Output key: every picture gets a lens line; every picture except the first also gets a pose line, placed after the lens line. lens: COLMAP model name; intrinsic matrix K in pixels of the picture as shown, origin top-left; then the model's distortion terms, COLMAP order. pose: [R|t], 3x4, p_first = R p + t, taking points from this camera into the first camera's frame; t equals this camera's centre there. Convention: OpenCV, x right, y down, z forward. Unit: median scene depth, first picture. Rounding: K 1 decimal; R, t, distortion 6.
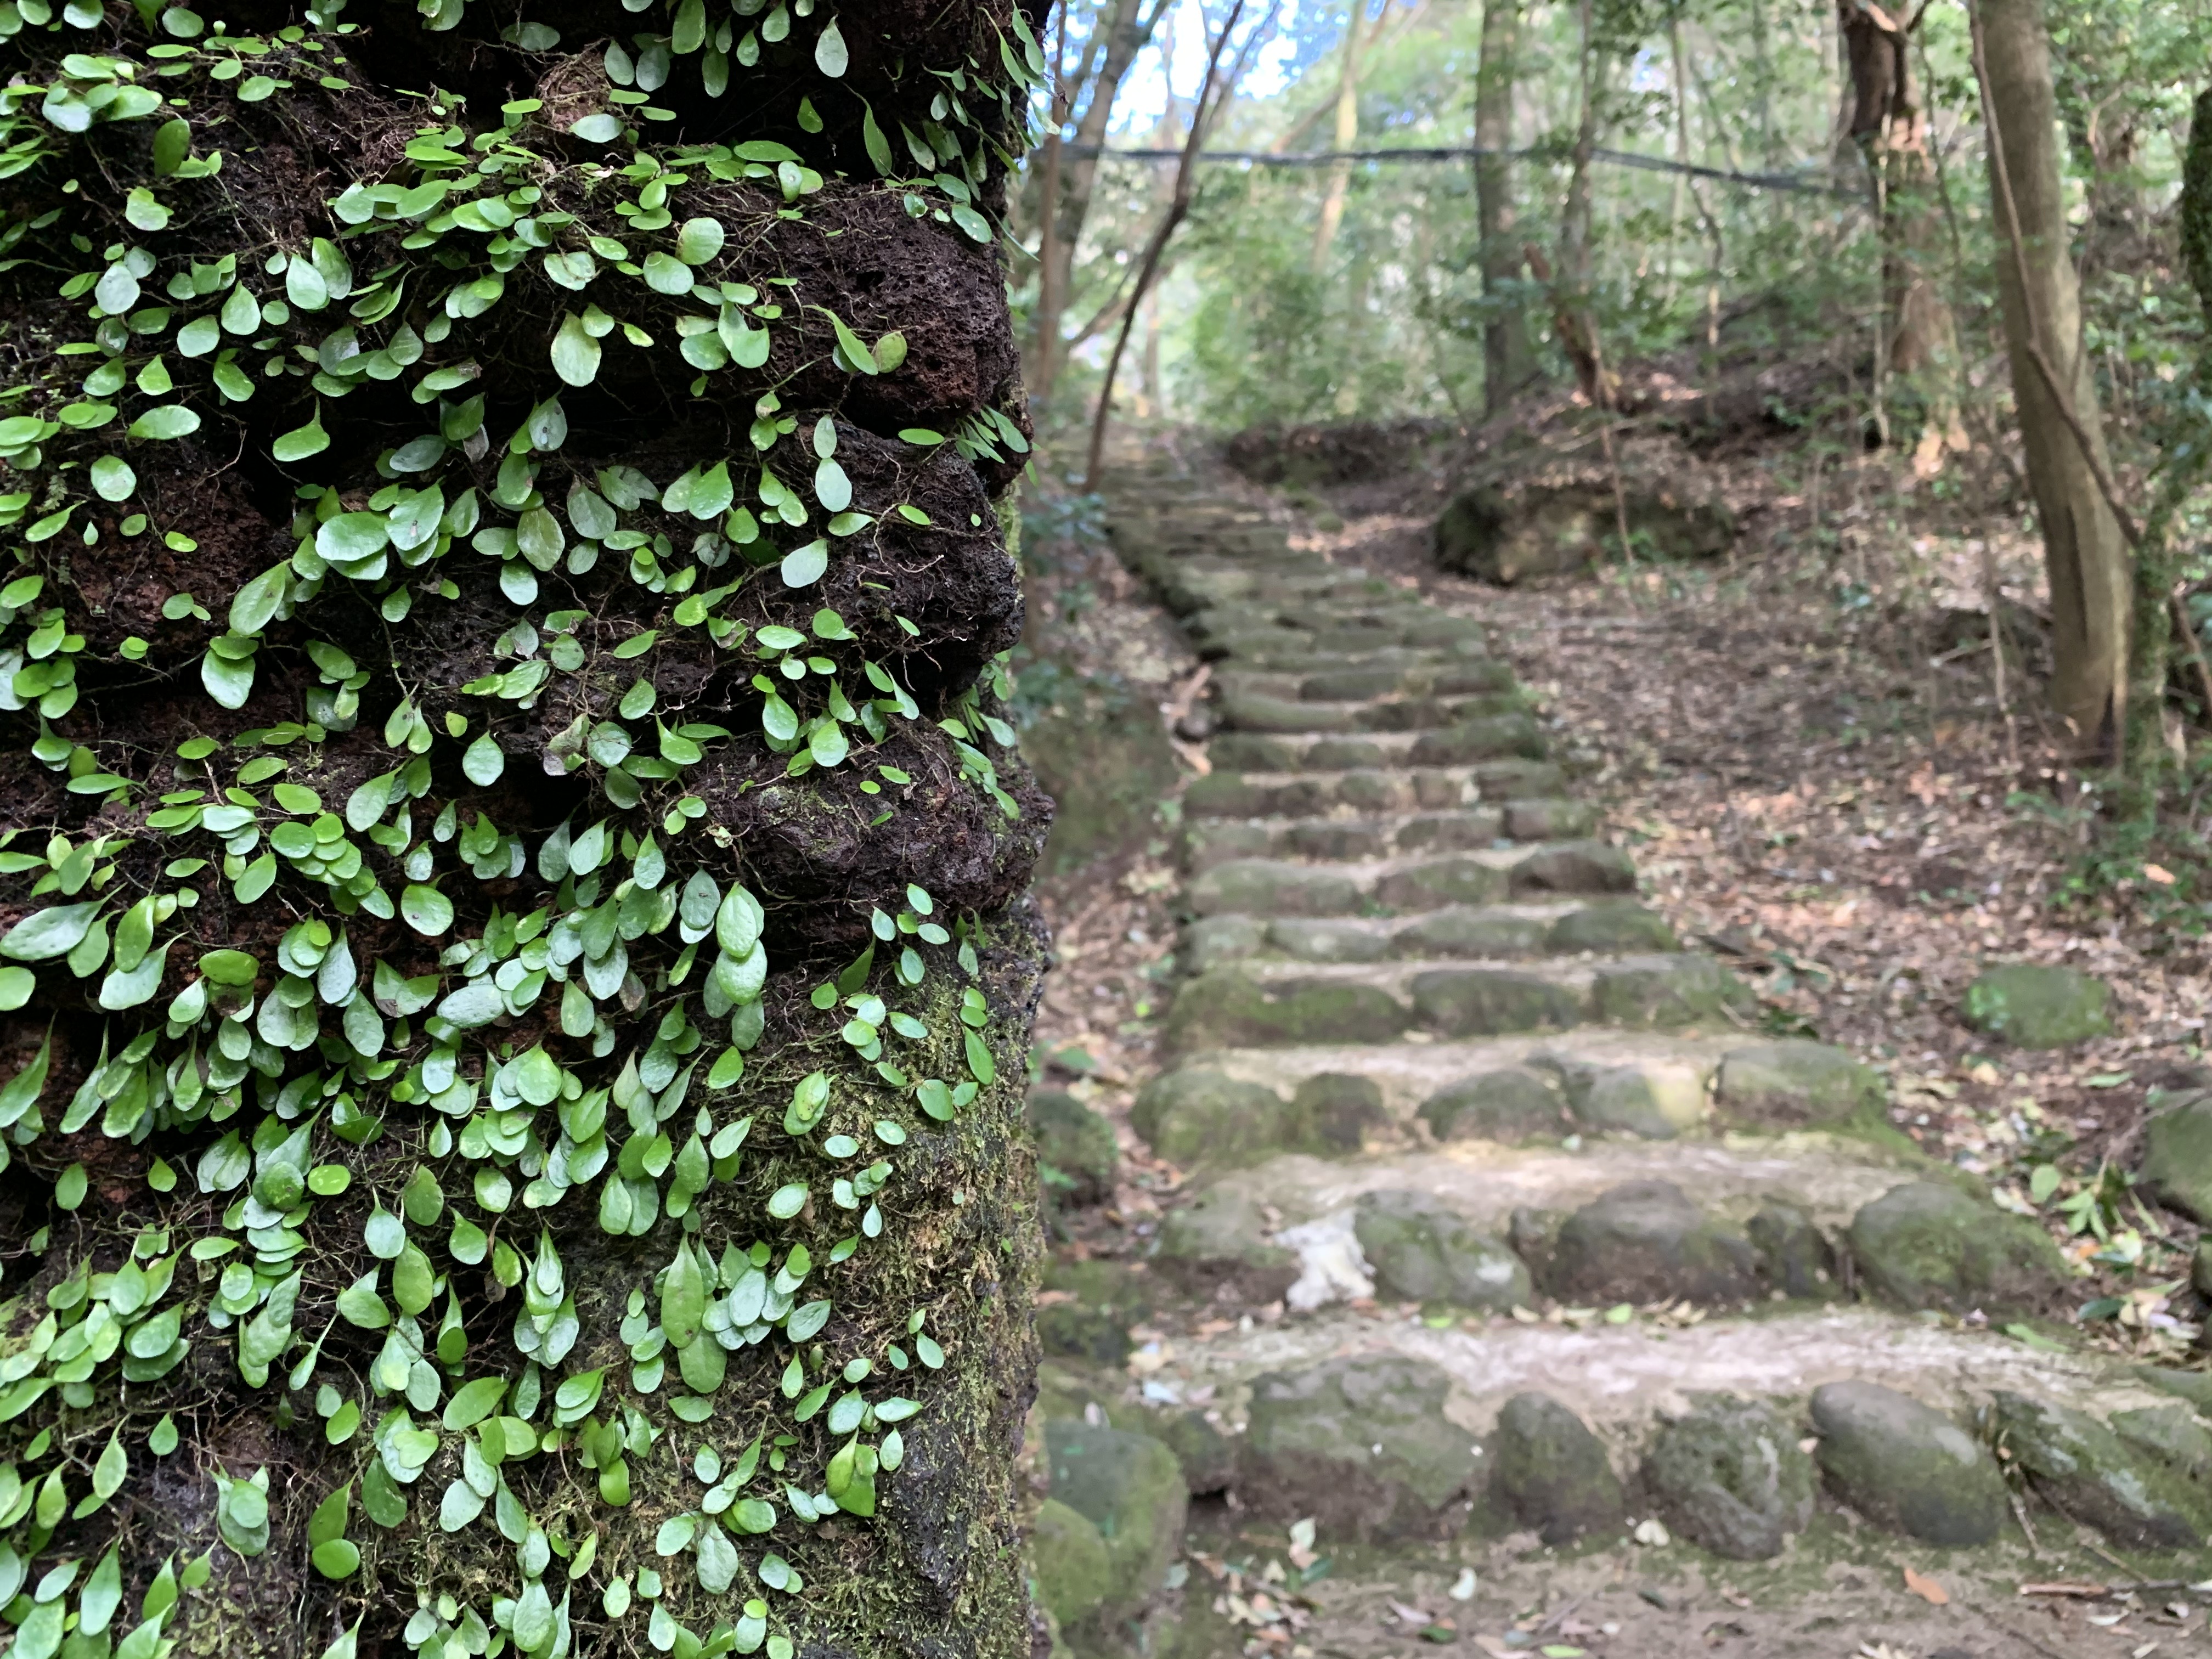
lens RADIAL K [[1651.5, 0, 1106.0], [0, 1651.5, 829.5], [0, 0, 1]] dist [-0.000640, -0.000549]
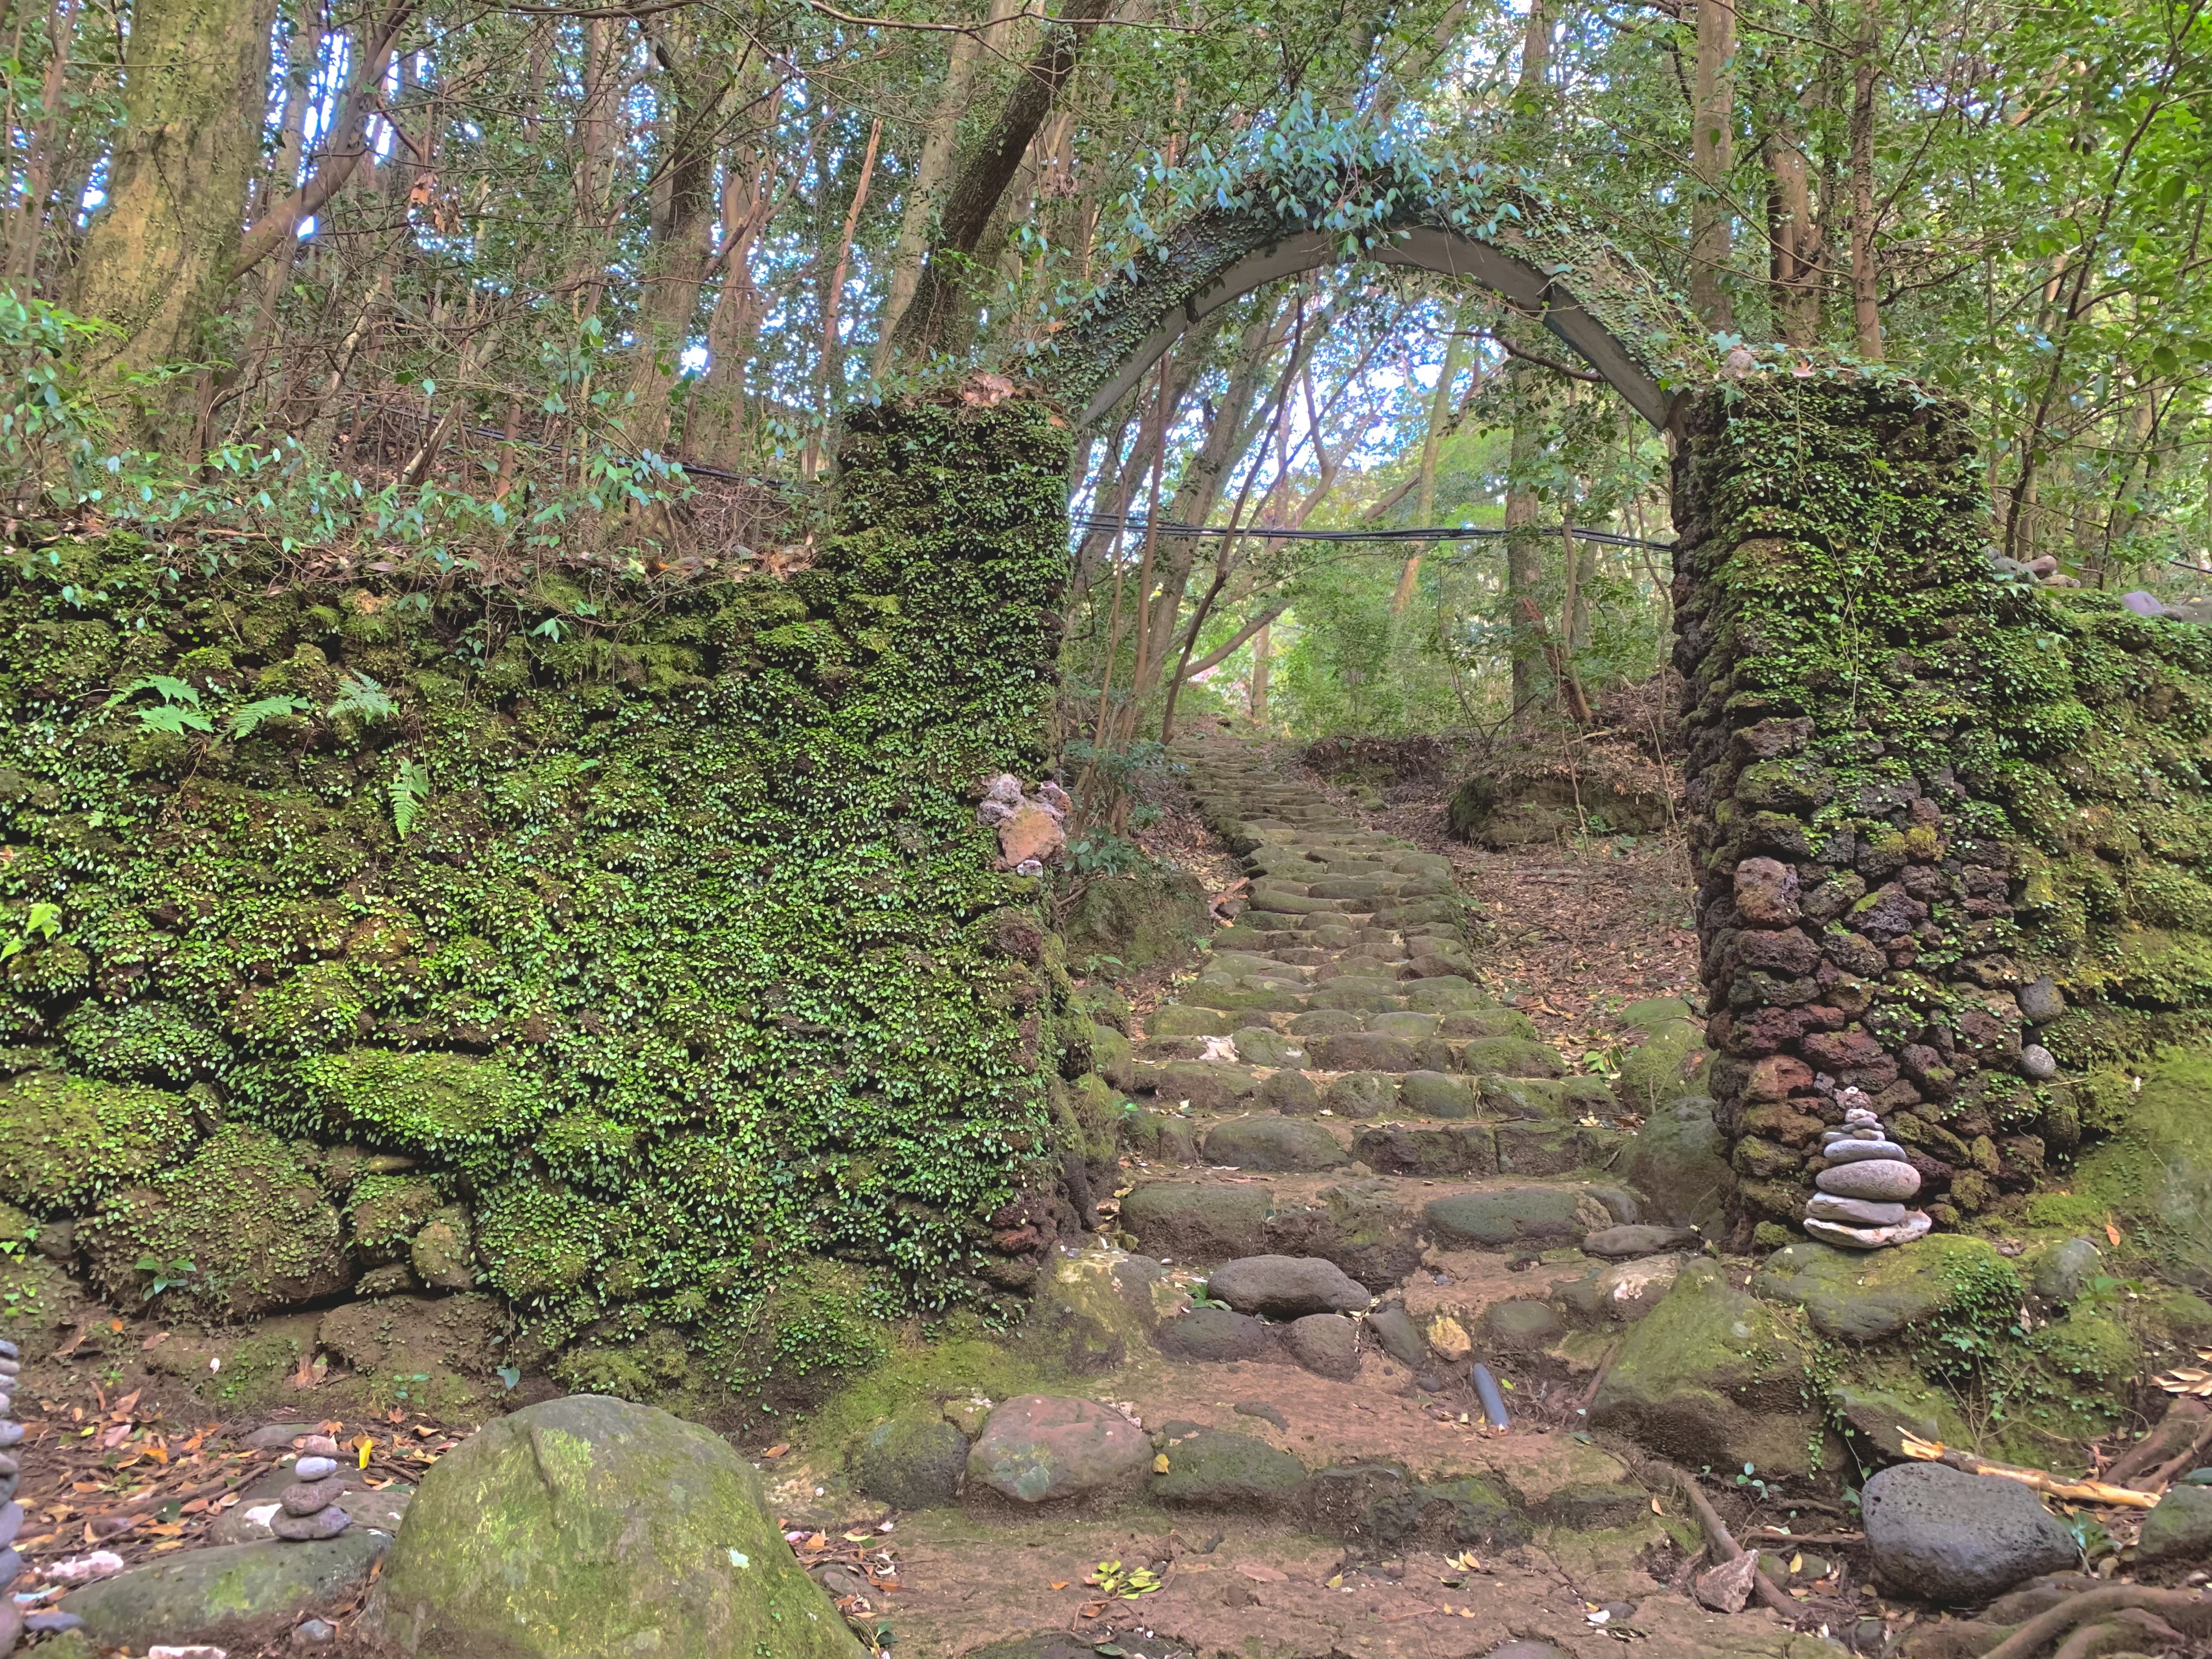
lens RADIAL K [[1651.5, 0, 1106.0], [0, 1651.5, 829.5], [0, 0, 1]] dist [-0.000640, -0.000549]
pose [[0.996365, 0.030477, -0.079552, 0.039593], [-0.045257, 0.980510, -0.191187, 0.106808], [0.072174, 0.194092, 0.978325, -0.322262]]
